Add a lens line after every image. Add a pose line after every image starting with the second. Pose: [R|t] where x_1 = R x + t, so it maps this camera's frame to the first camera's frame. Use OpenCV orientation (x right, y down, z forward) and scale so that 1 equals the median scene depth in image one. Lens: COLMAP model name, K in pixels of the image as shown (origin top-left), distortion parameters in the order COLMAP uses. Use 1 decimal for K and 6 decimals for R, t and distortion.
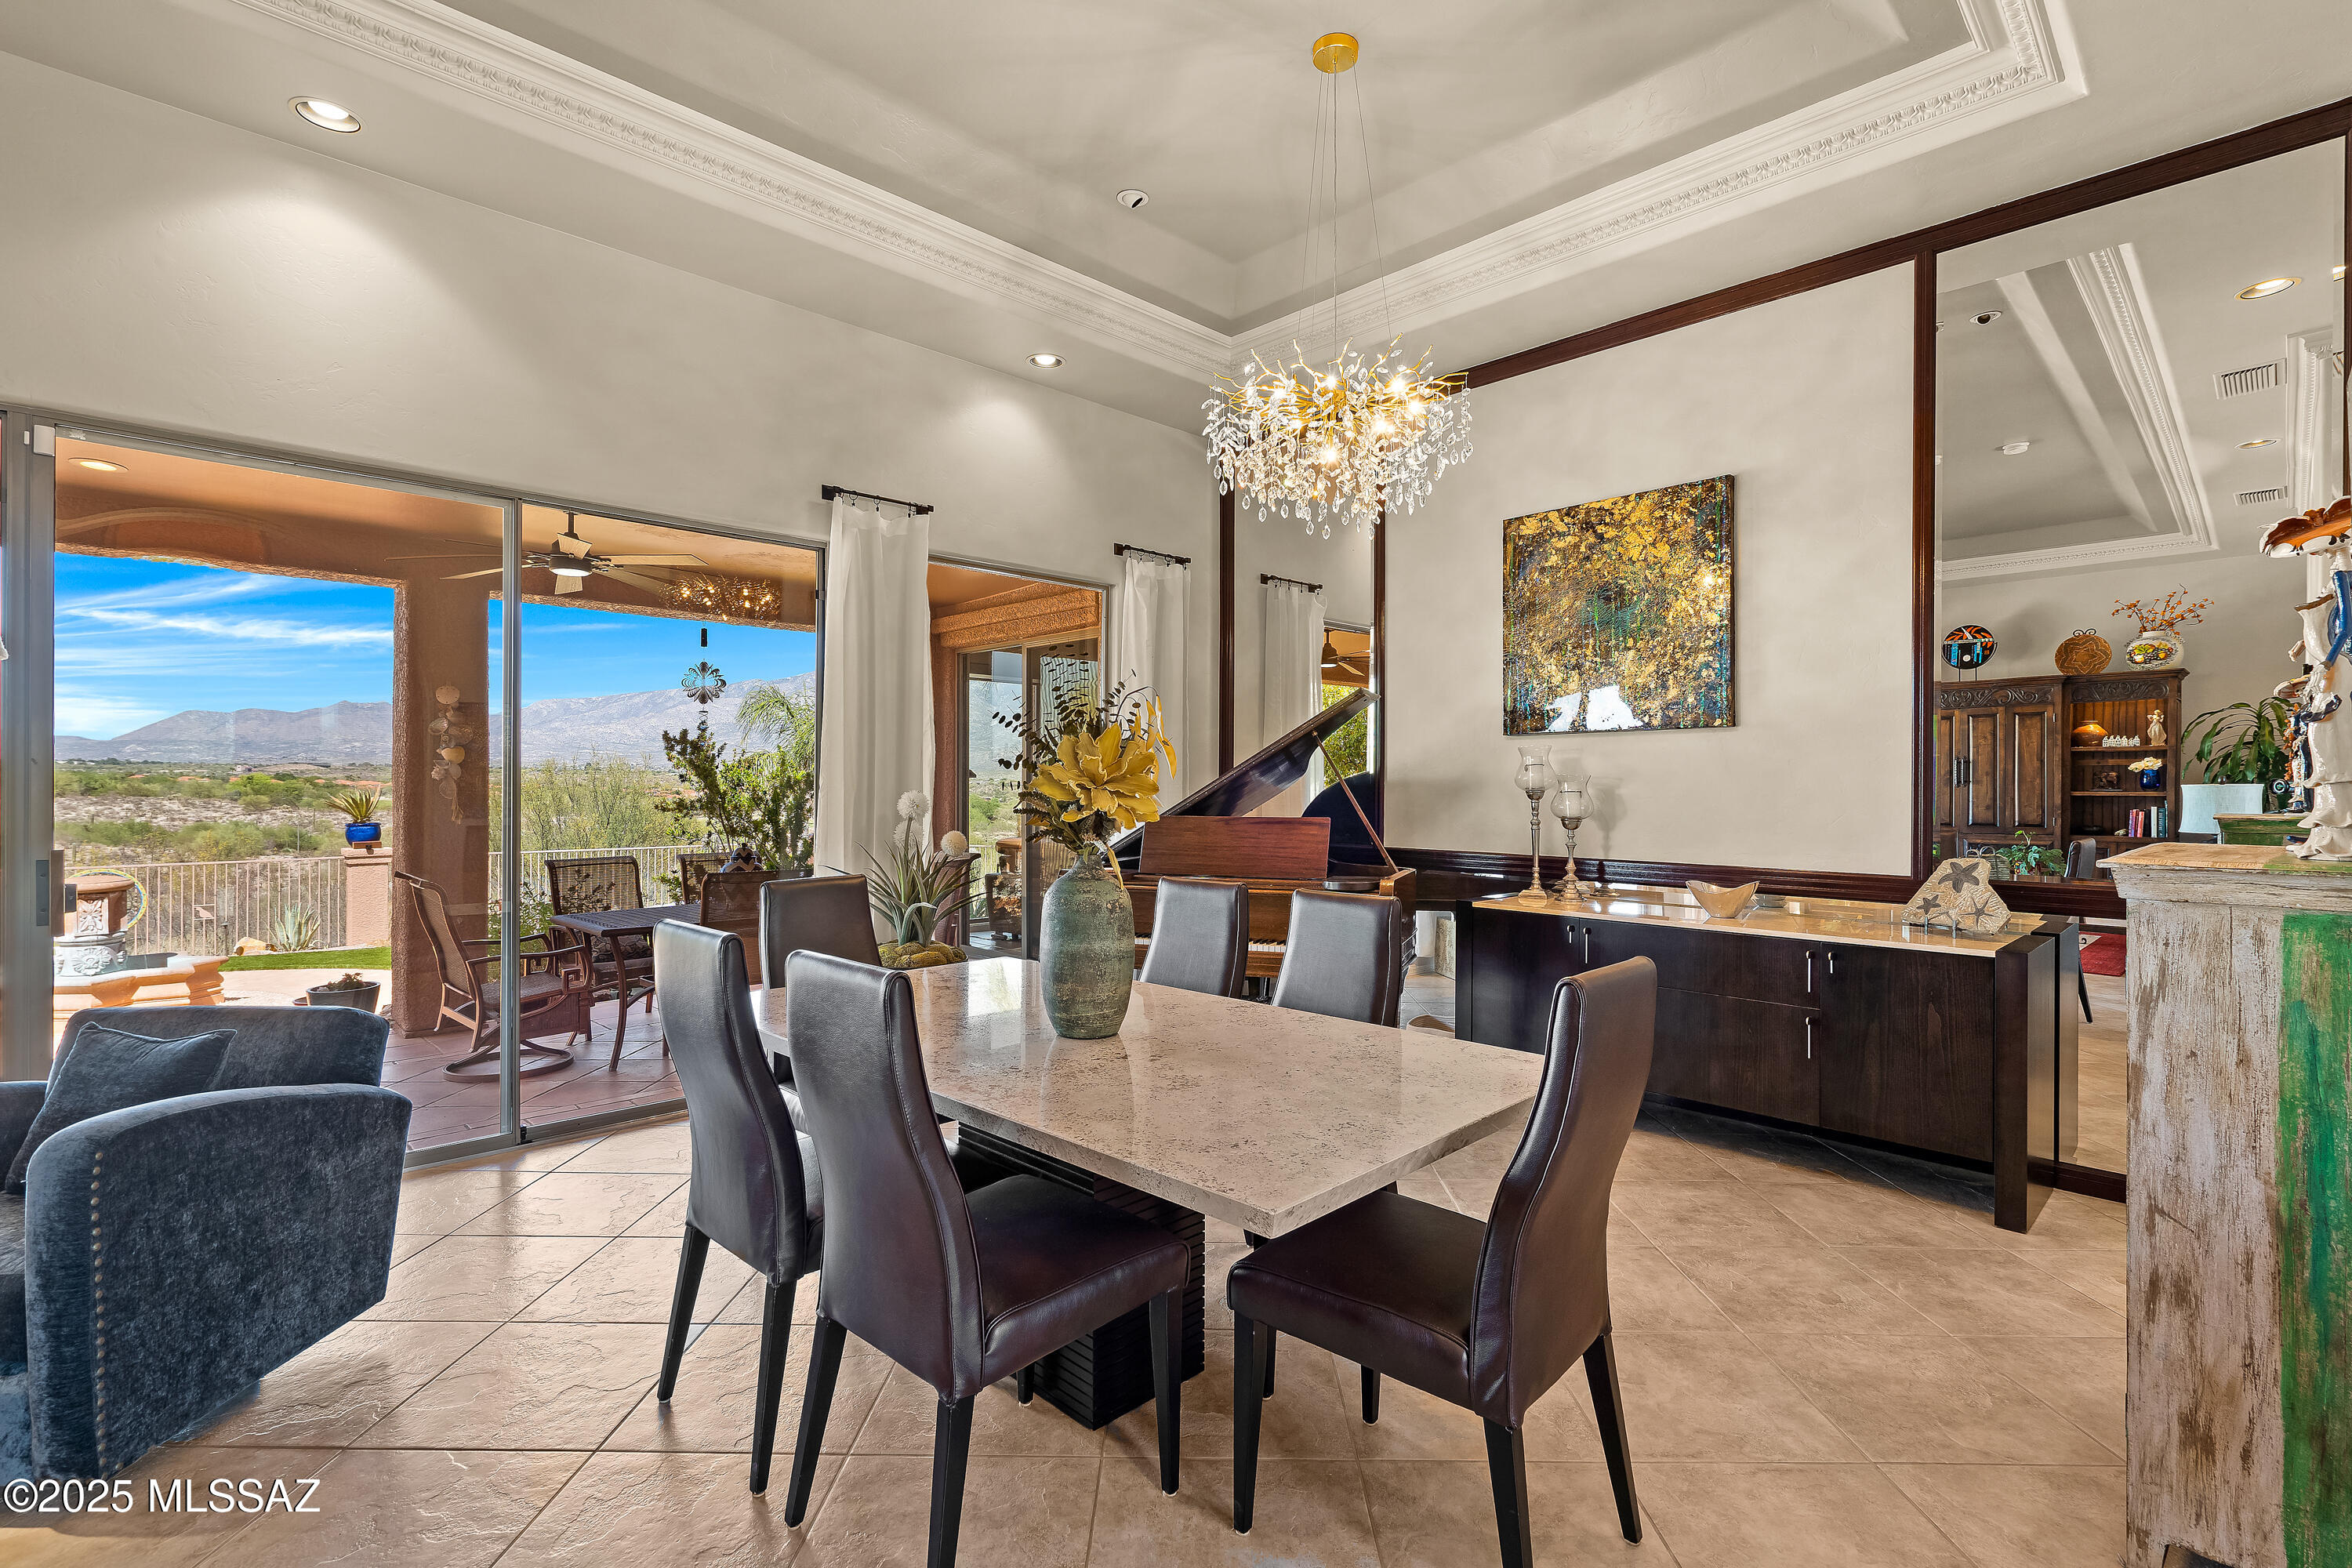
lens RADIAL K [[1081.4, 0, 1180.9], [0, 1081.4, 781.1], [0, 0, 1]] dist [-0.002628, 0.000940]
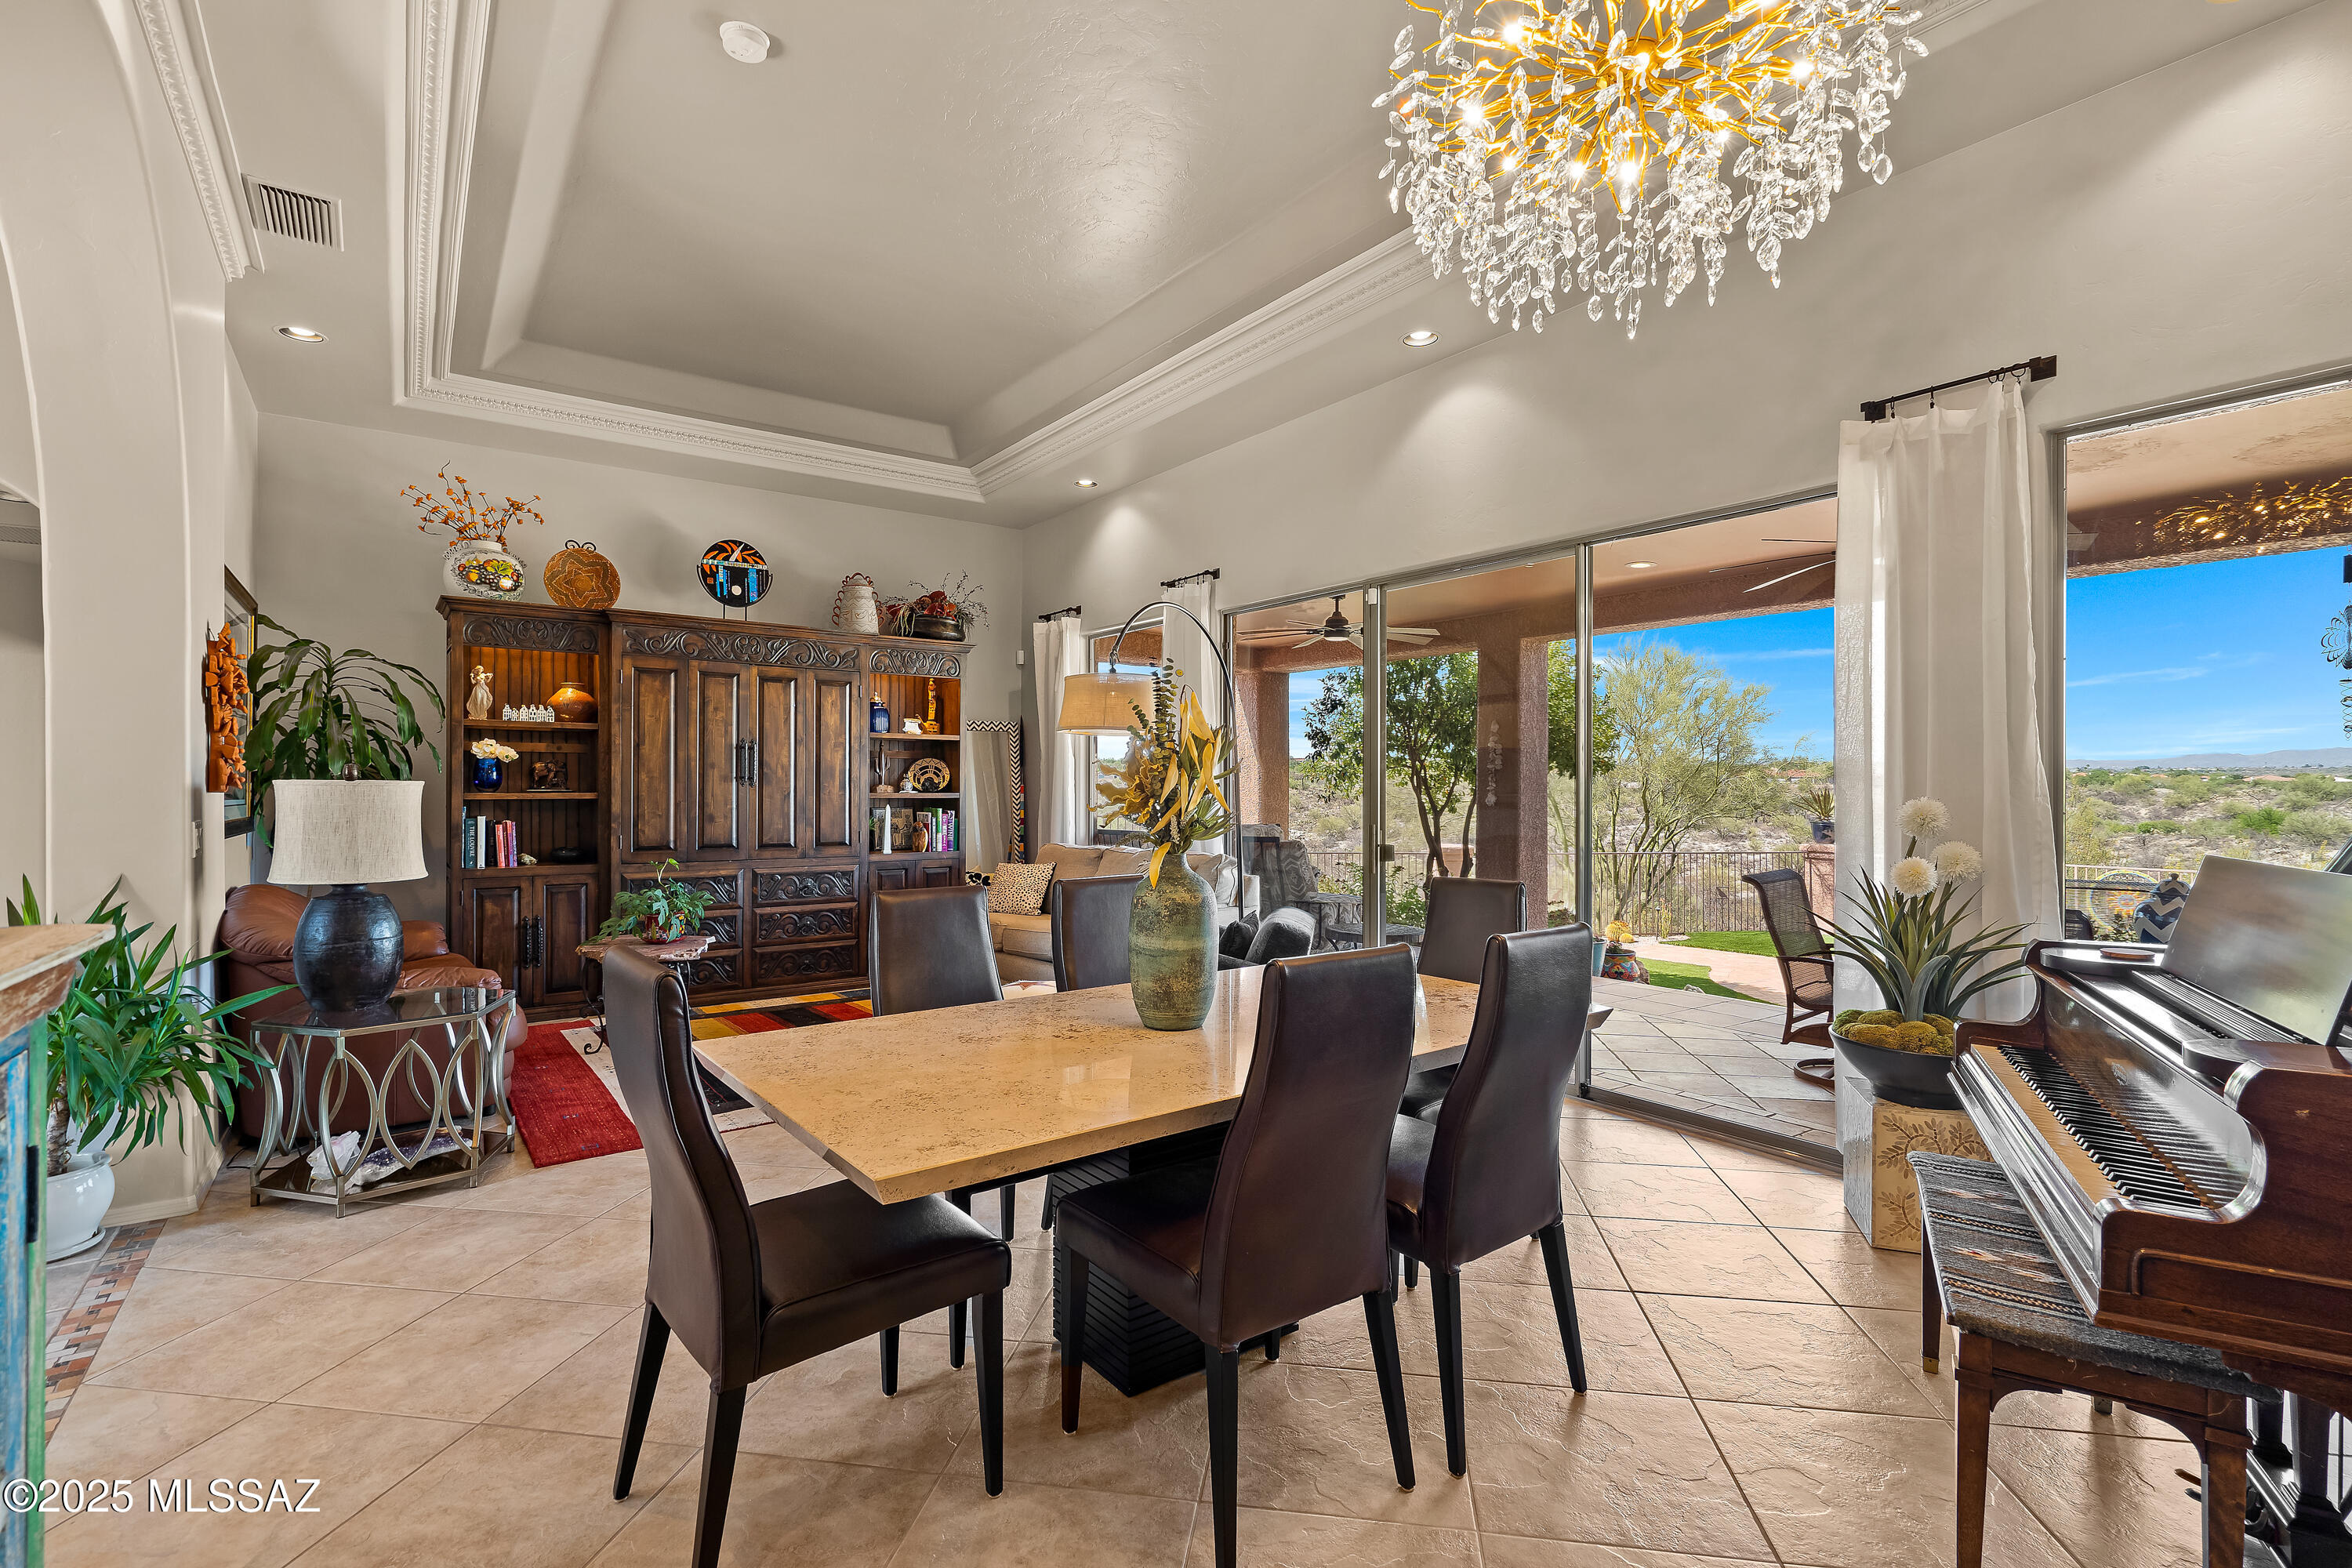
lens RADIAL K [[1081.4, 0, 1180.9], [0, 1081.4, 781.1], [0, 0, 1]] dist [-0.002628, 0.000940]
pose [[-0.142458, -0.005590, -0.989785, 0.510852], [0.000371, 0.999984, -0.005701, 0.001344], [0.989801, -0.001180, -0.142454, 0.624812]]
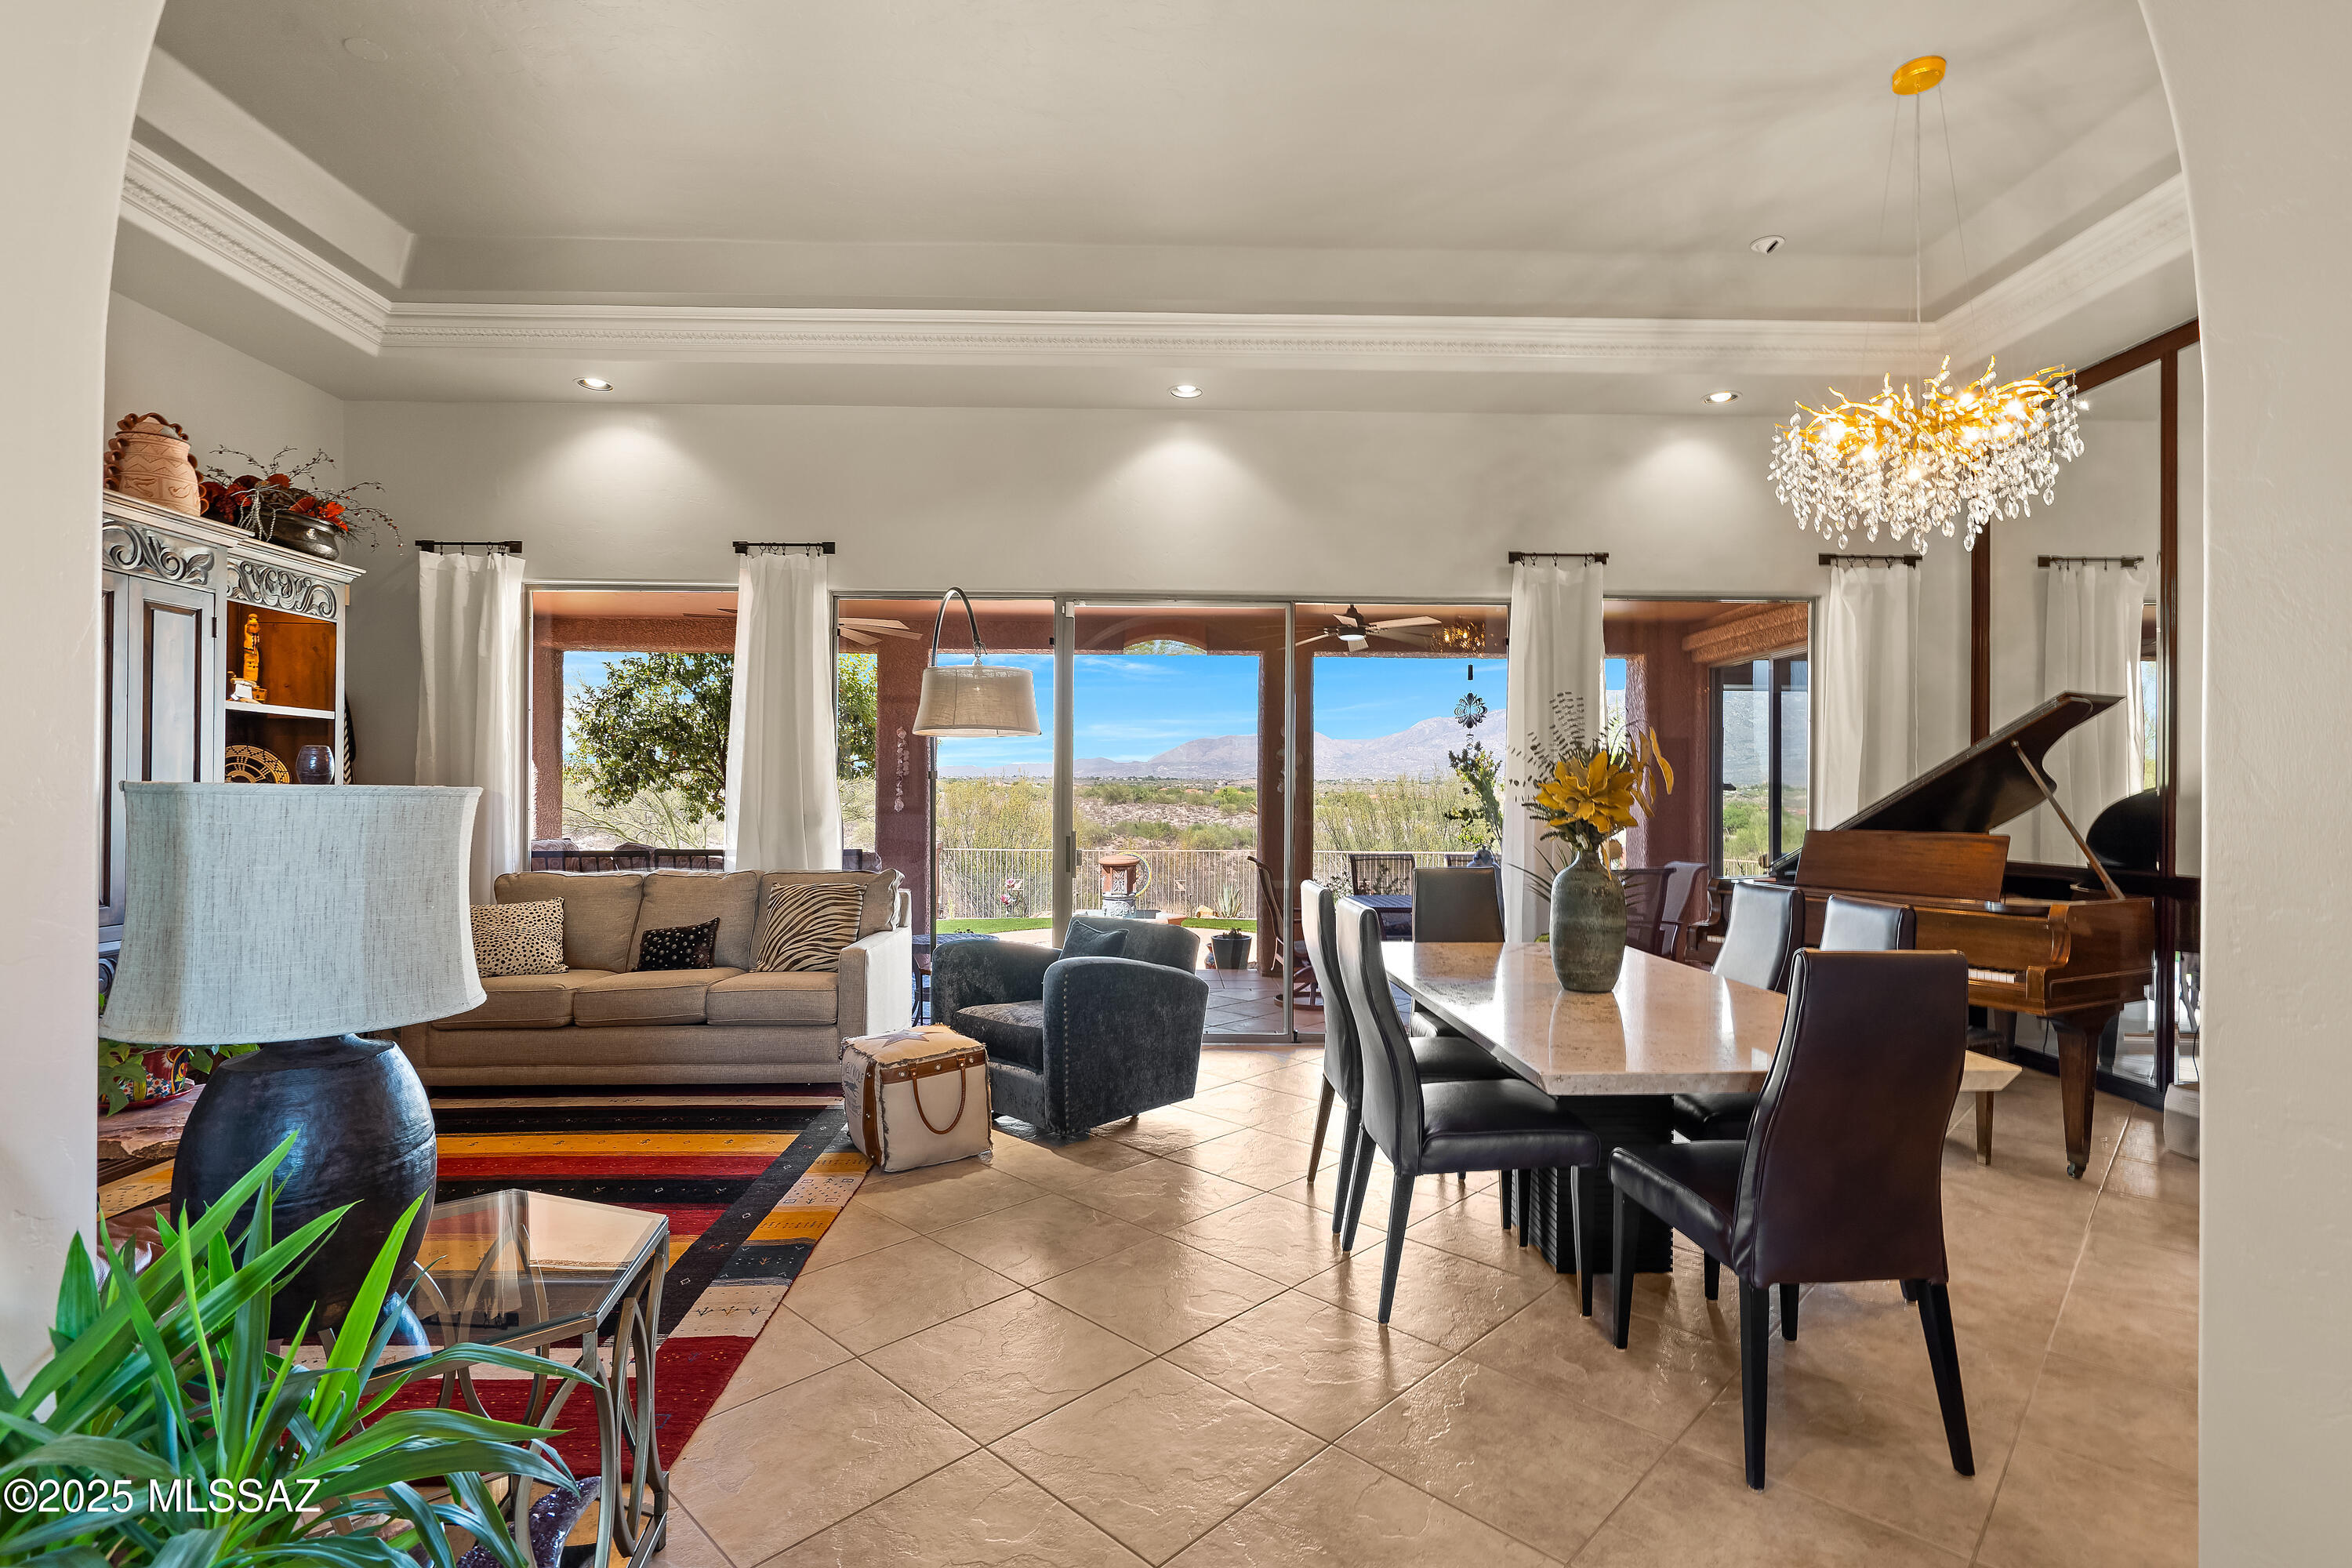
lens RADIAL K [[1095.2, 0, 1176.7], [0, 1095.2, 781.0], [0, 0, 1]] dist [-0.003335, 0.000826]
pose [[0.727408, -0.005444, -0.686184, 0.246969], [-0.002573, 0.999940, -0.010661, -0.000632], [0.686201, 0.009520, 0.727350, -0.159571]]
